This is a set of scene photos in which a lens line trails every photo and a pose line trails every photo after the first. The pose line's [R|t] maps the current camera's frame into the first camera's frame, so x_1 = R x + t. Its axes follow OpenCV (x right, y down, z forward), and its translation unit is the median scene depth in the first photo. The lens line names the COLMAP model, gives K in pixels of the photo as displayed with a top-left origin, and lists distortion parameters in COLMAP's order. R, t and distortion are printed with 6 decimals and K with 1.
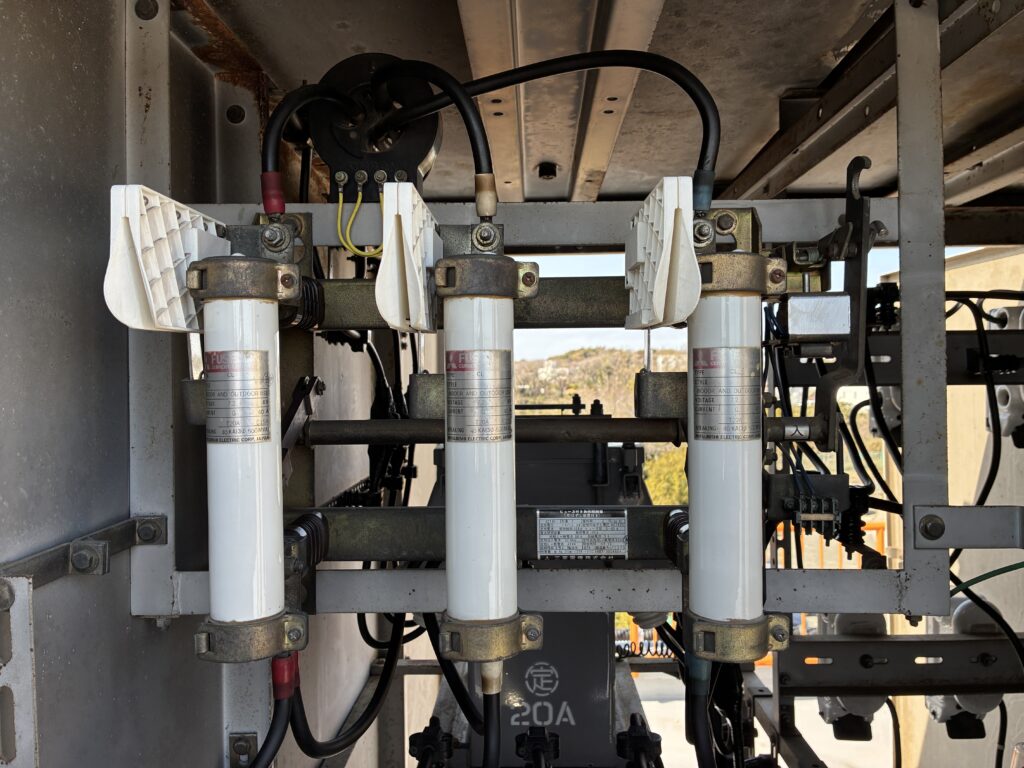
lens RADIAL K [[792.6, 0, 512.0], [0, 792.6, 384.0], [0, 0, 1]] dist [0.008099, -0.000320]
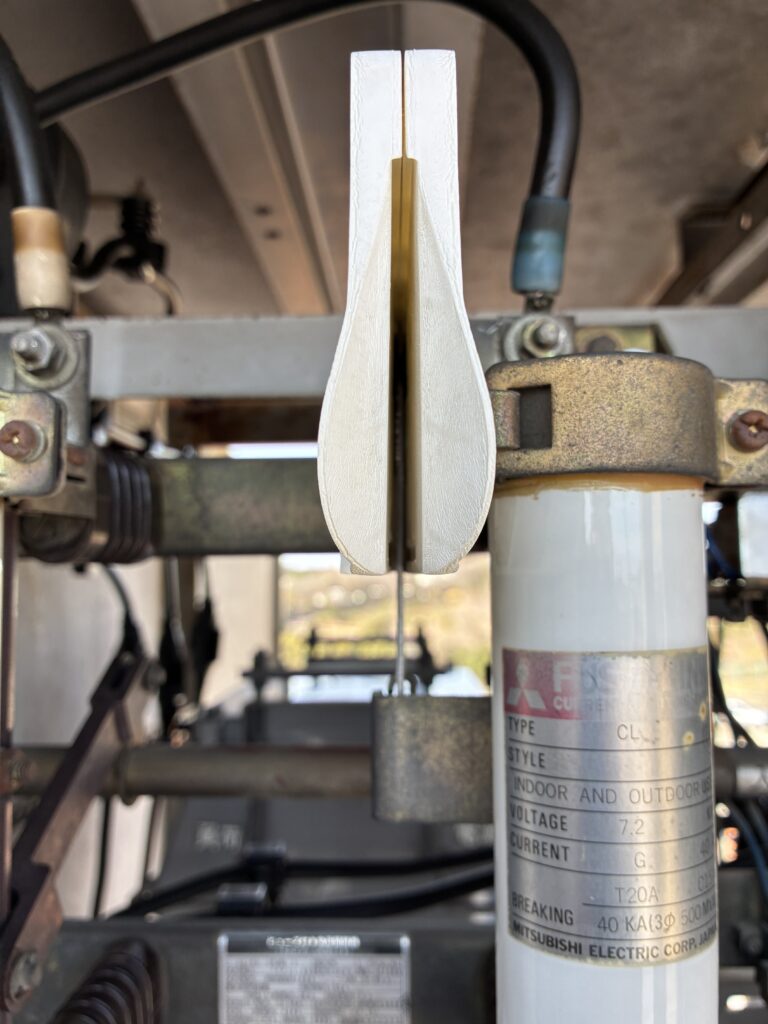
lens RADIAL K [[854.3, 0, 384.0], [0, 854.3, 512.0], [0, 0, 1]] dist [-0.043632, 0.000978]
pose [[0.999995, 0.000600, -0.003080, 0.167450], [-0.000881, 0.995744, -0.092160, -0.063791], [0.003011, 0.092162, 0.995739, 0.597675]]
